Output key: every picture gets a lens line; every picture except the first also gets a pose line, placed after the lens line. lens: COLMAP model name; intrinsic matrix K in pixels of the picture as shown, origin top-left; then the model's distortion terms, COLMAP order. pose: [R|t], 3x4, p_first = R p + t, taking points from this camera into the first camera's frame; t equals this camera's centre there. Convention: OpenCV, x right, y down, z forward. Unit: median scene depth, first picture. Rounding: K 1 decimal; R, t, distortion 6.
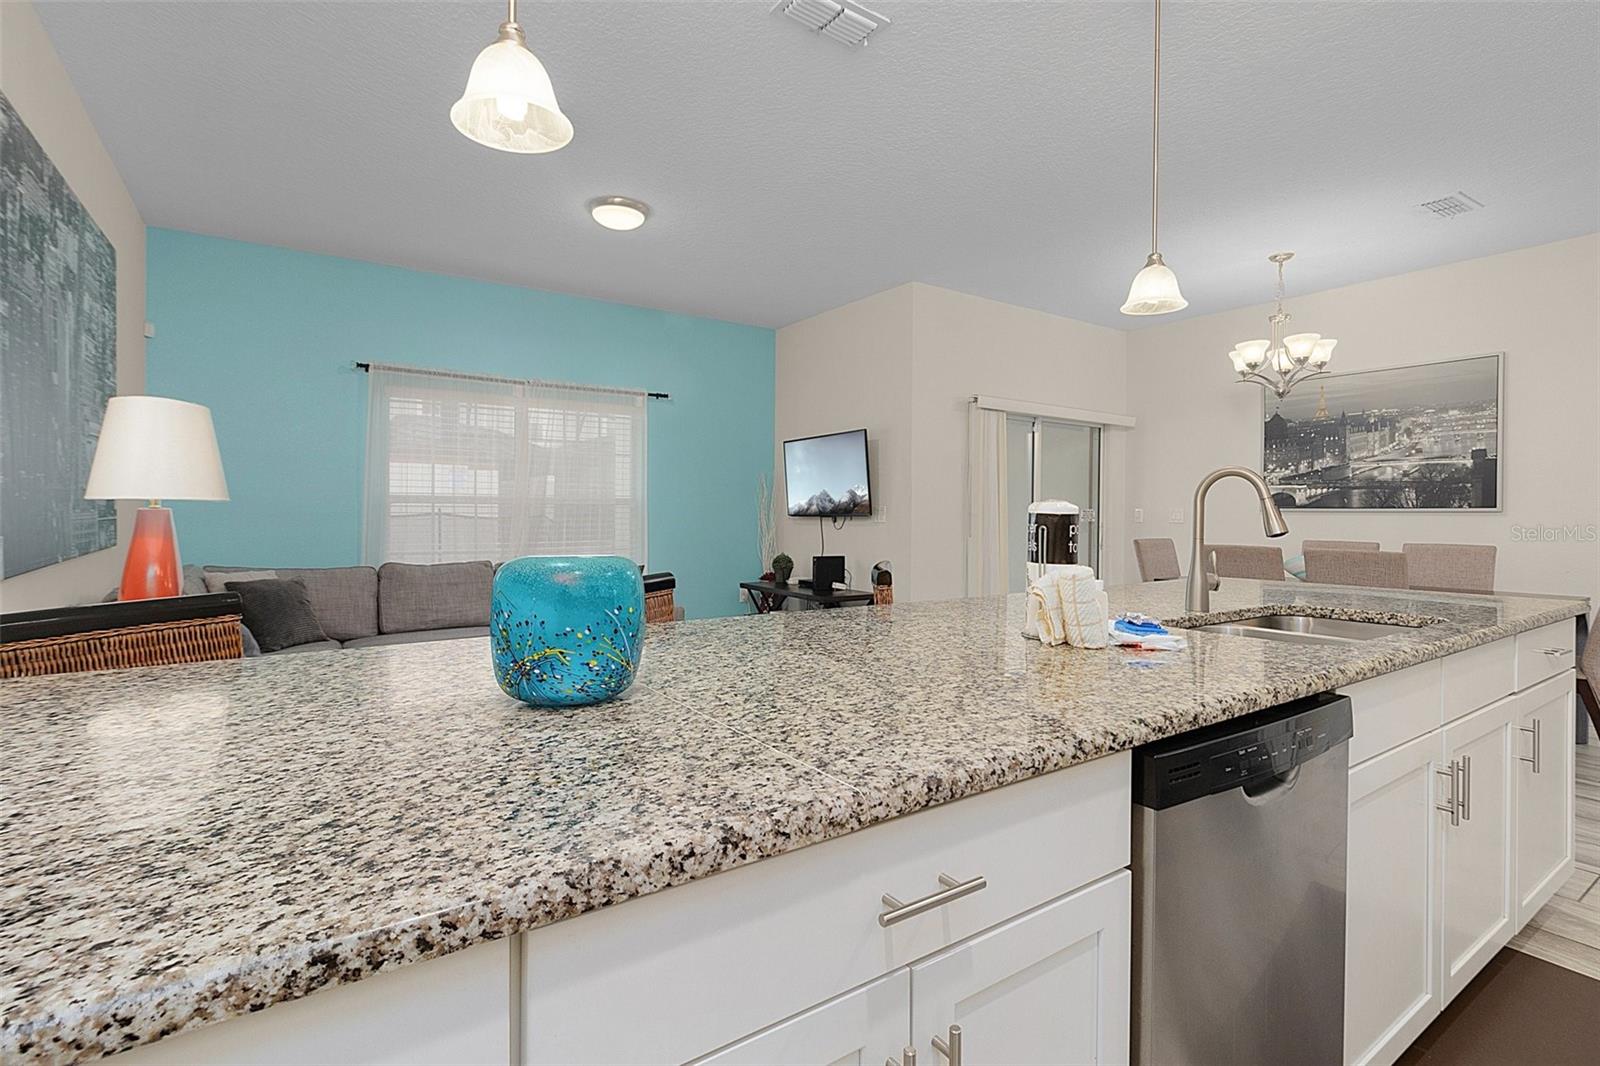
lens RADIAL K [[751.1, 0, 797.8], [0, 751.1, 518.5], [0, 0, 1]] dist [0.001071, 0.000977]
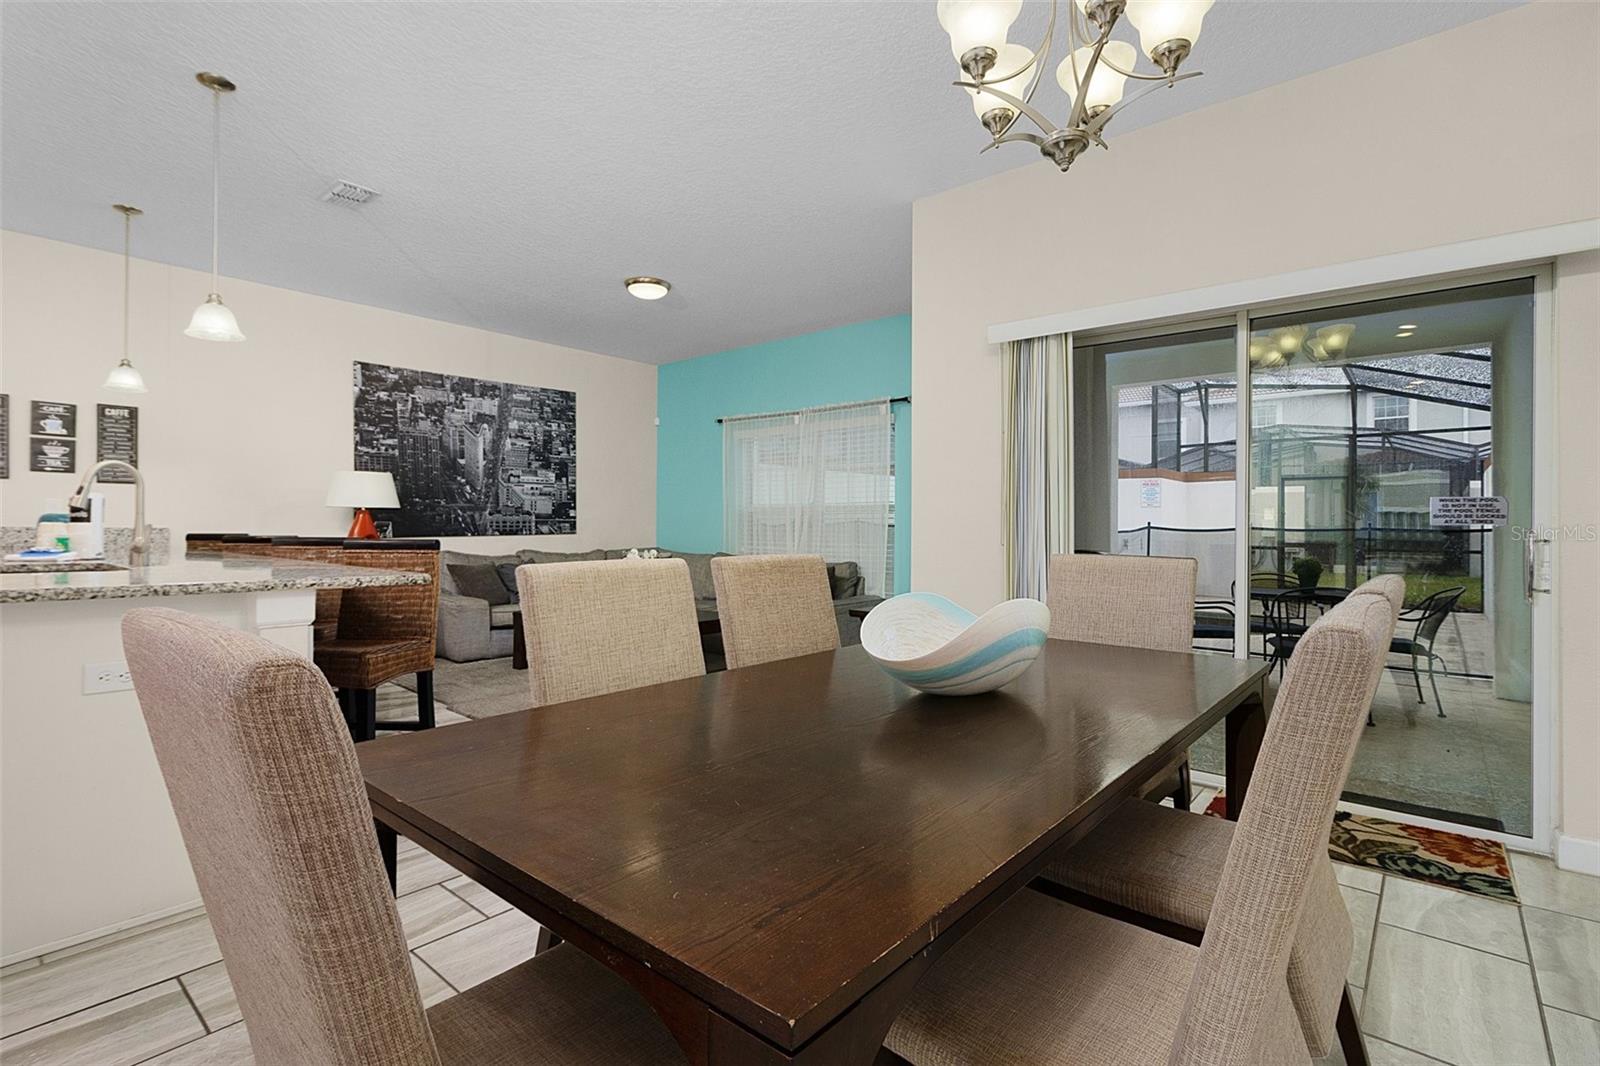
lens RADIAL K [[751.1, 0, 797.8], [0, 751.1, 518.5], [0, 0, 1]] dist [0.001071, 0.000977]
pose [[0.271206, -0.014934, -0.962405, 2.701352], [-0.014576, 0.999701, -0.019620, 0.055875], [0.962411, 0.019349, 0.270907, 2.210996]]
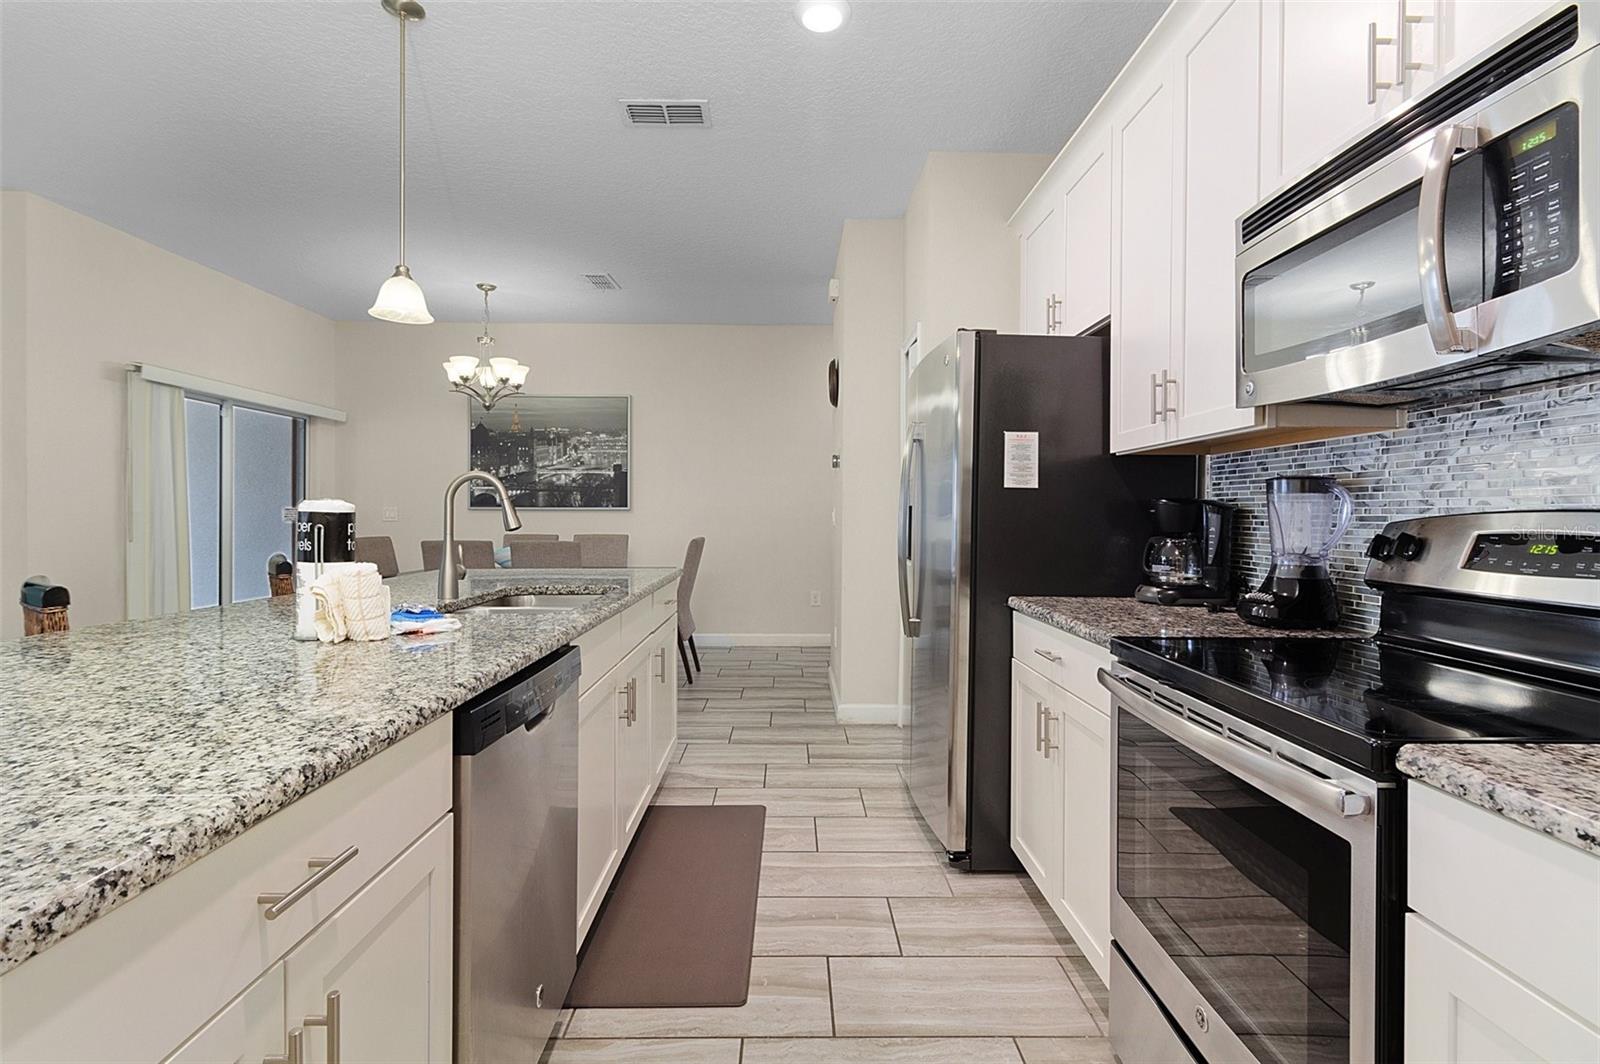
lens RADIAL K [[755.0, 0, 800.3], [0, 755.0, 507.0], [0, 0, 1]] dist [0.000642, 0.000810]
pose [[0.547475, 0.004161, 0.836811, -0.159140], [0.006253, 0.999939, -0.009064, -0.000134], [-0.836798, 0.010195, 0.547416, -0.073180]]
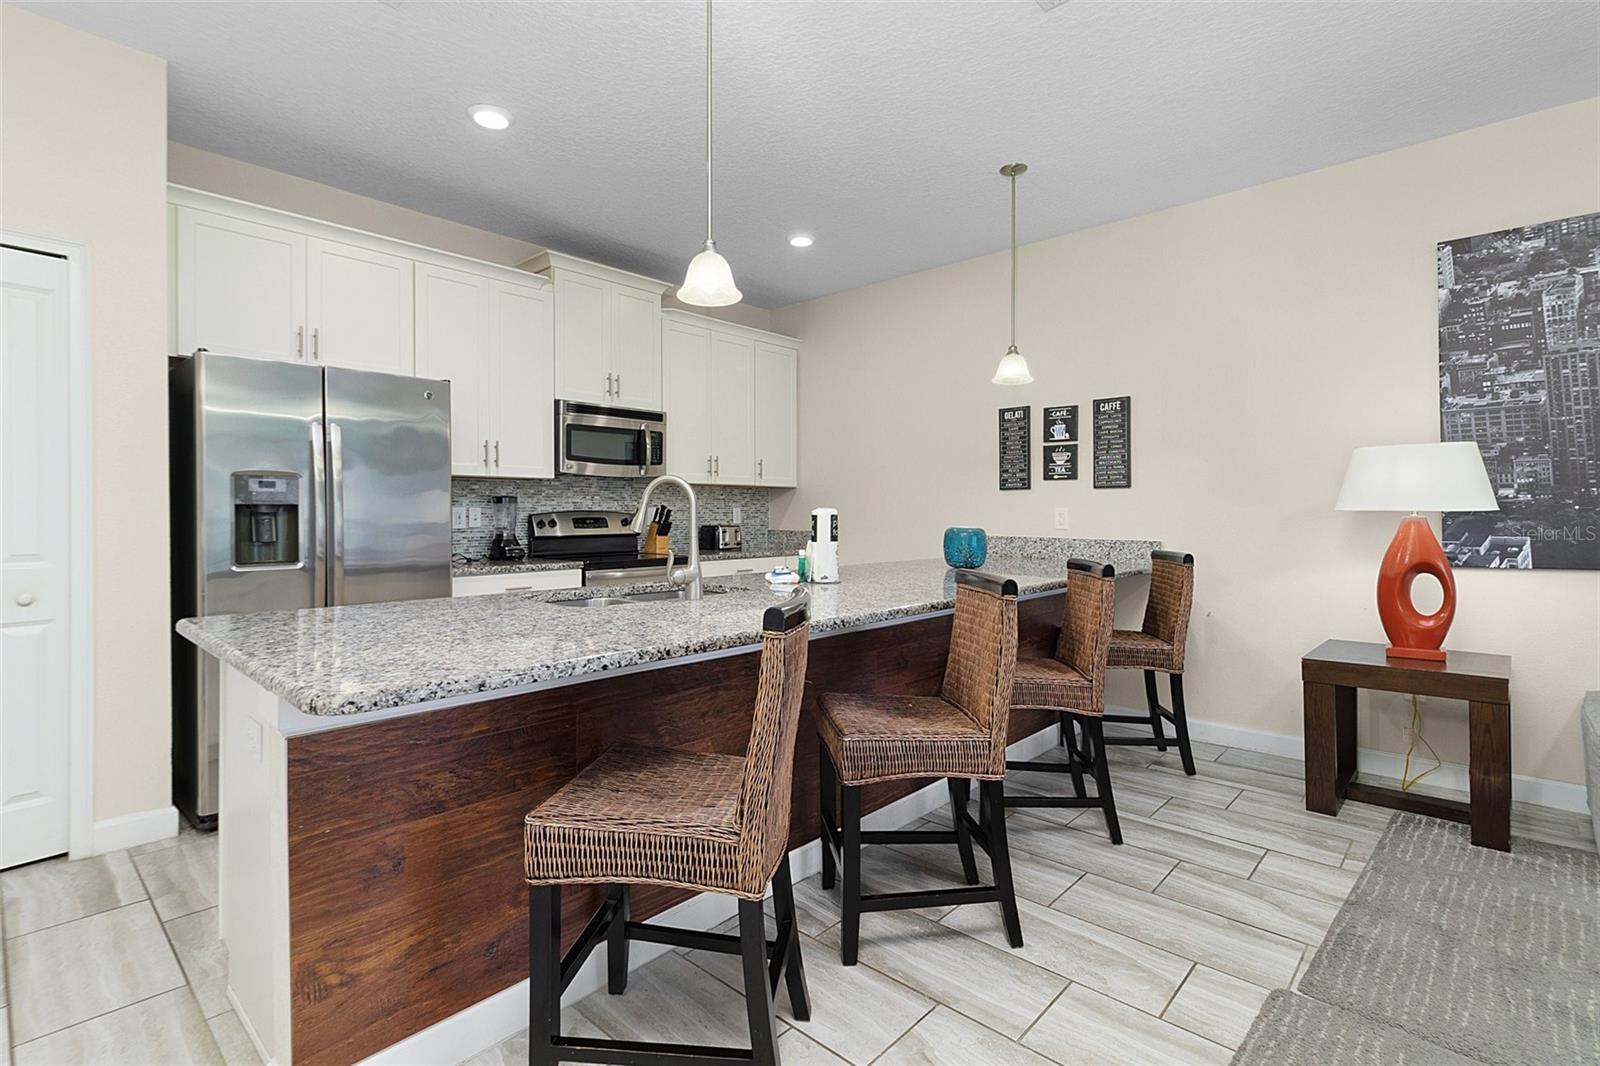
lens RADIAL K [[756.3, 0, 795.5], [0, 756.3, 514.6], [0, 0, 1]] dist [0.003194, 0.000435]
pose [[-0.972626, -0.006309, -0.232292, 0.803133], [-0.009409, 0.999881, 0.012239, -0.031678], [0.232187, 0.014090, -0.972569, 2.676935]]
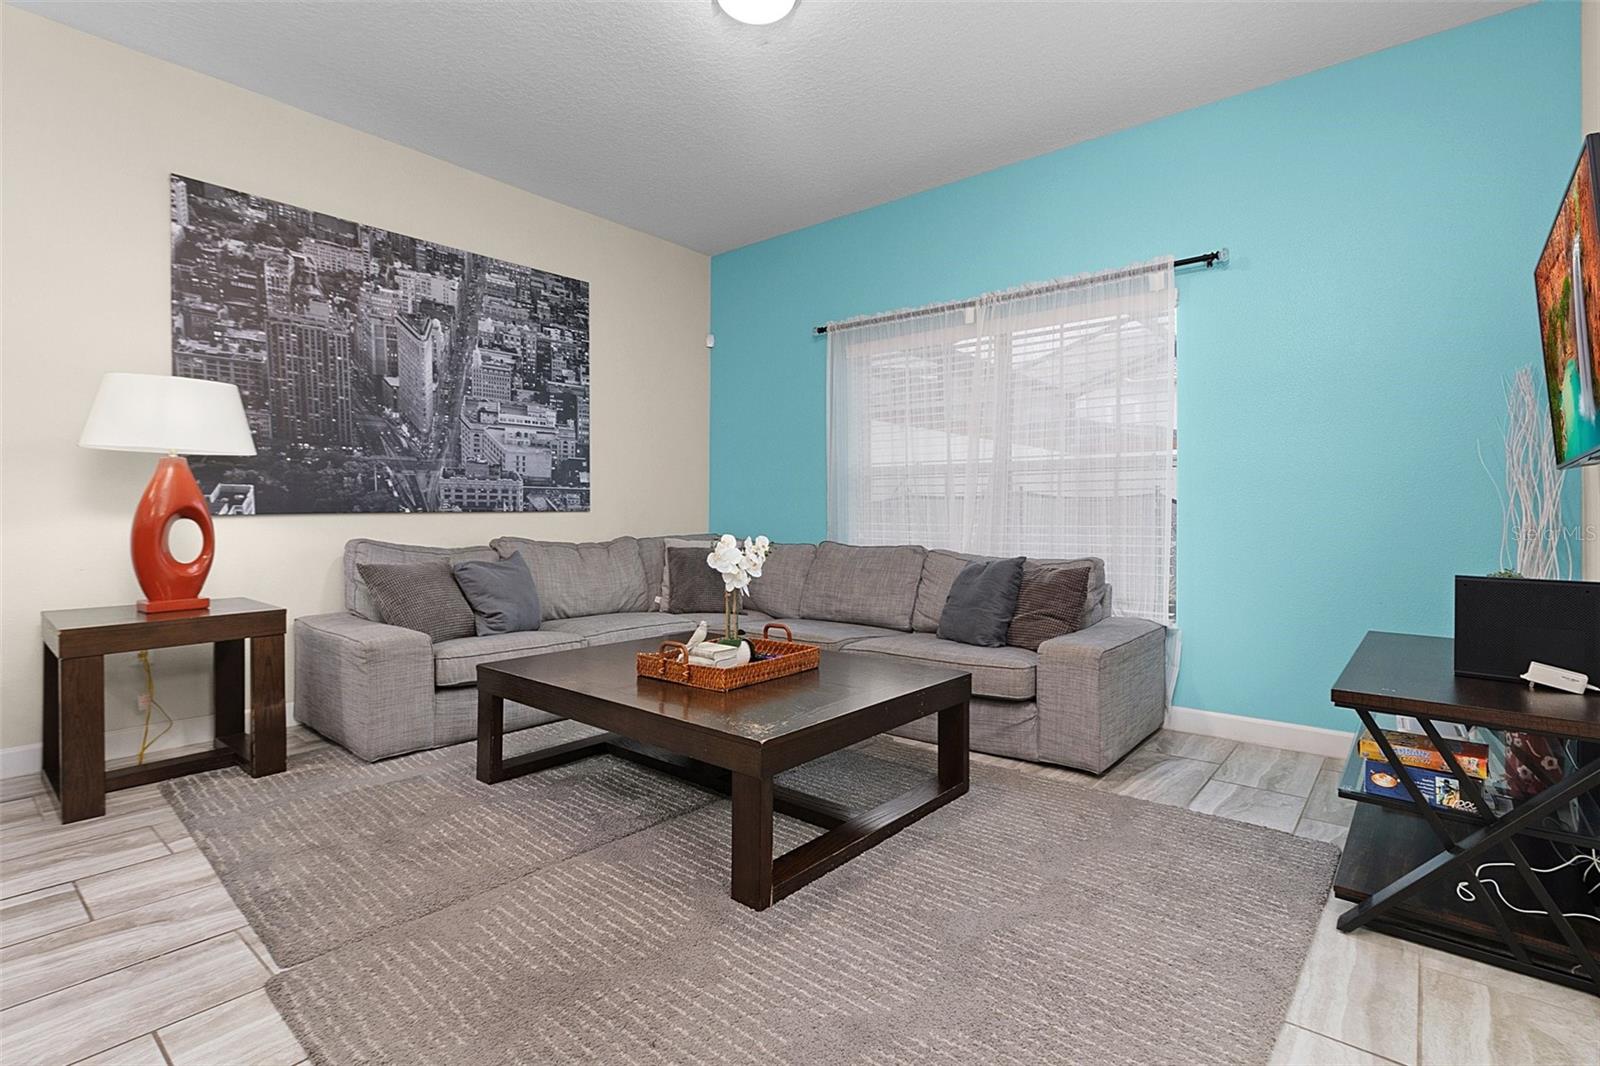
lens RADIAL K [[755.0, 0, 800.3], [0, 755.0, 508.0], [0, 0, 1]] dist [0.000642, 0.000810]
pose [[0.282200, -0.011721, -0.959284, 0.932536], [-0.013803, 0.999772, -0.016276, 0.101120], [0.959256, 0.017835, 0.281974, 2.112390]]
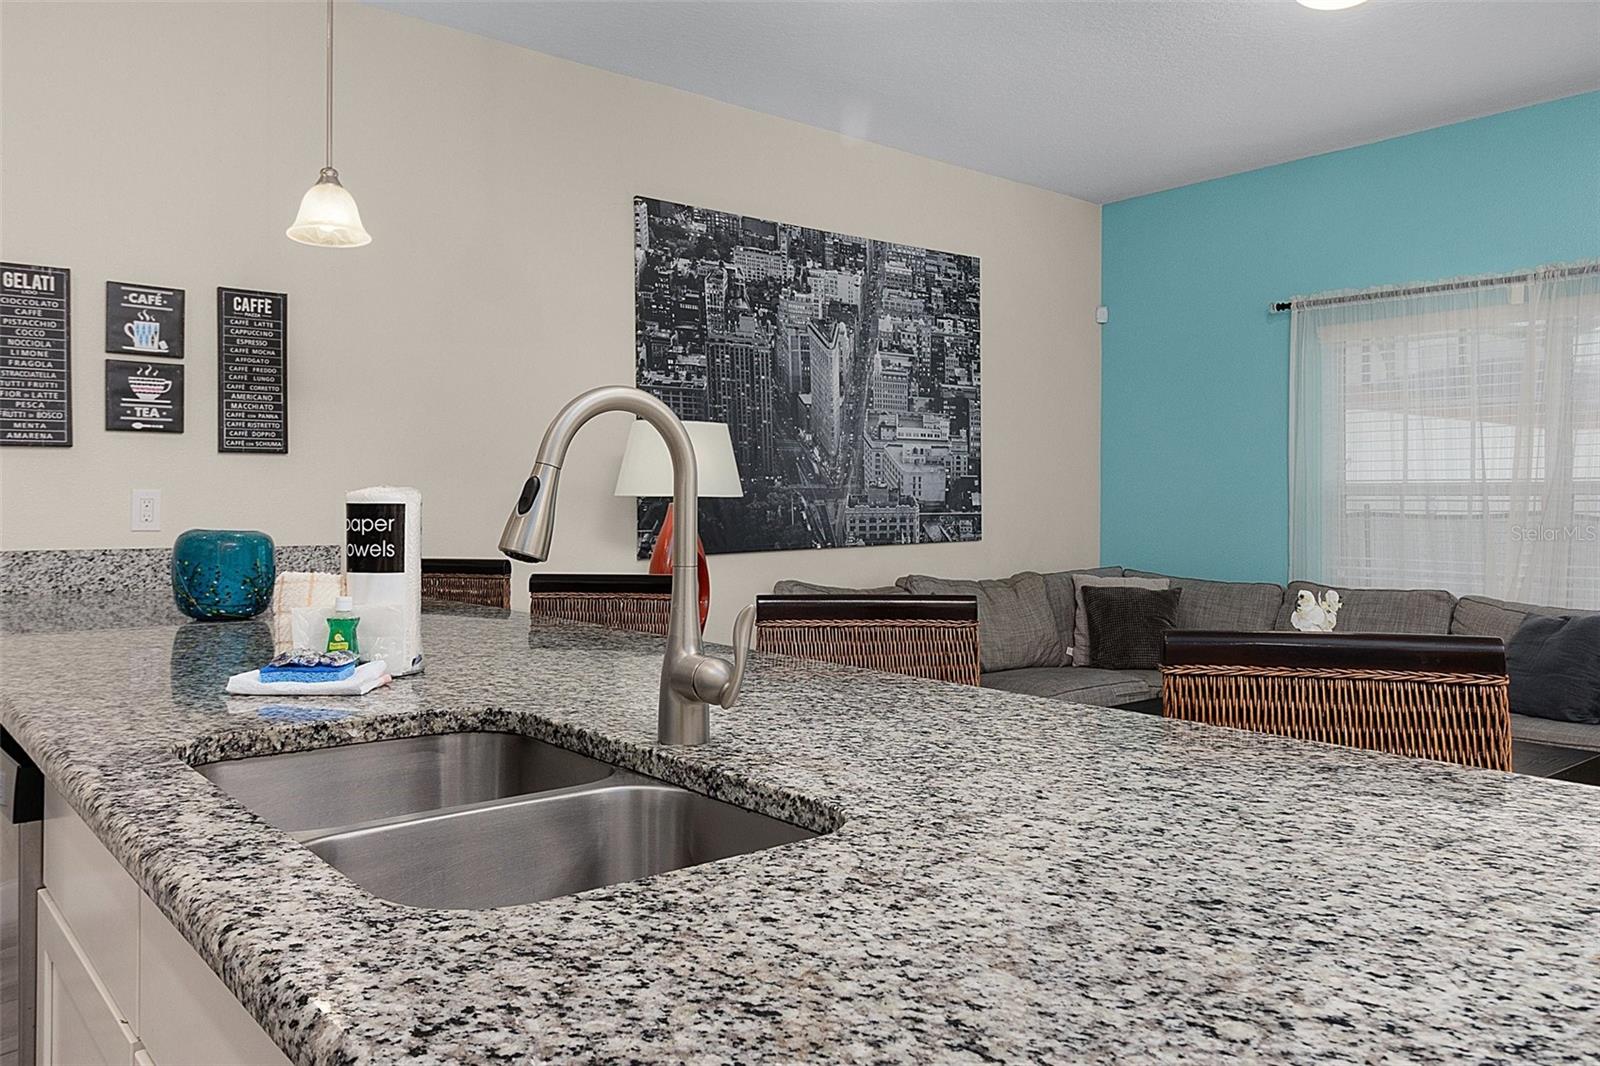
lens RADIAL K [[1165.4, 0, 797.9], [0, 1165.4, 504.6], [0, 0, 1]] dist [0.004472, 0.001693]
pose [[0.109072, -0.003249, -0.994029, 1.444150], [-0.011502, 0.999924, -0.004531, -0.006493], [0.993967, 0.011927, 0.109027, 1.229771]]
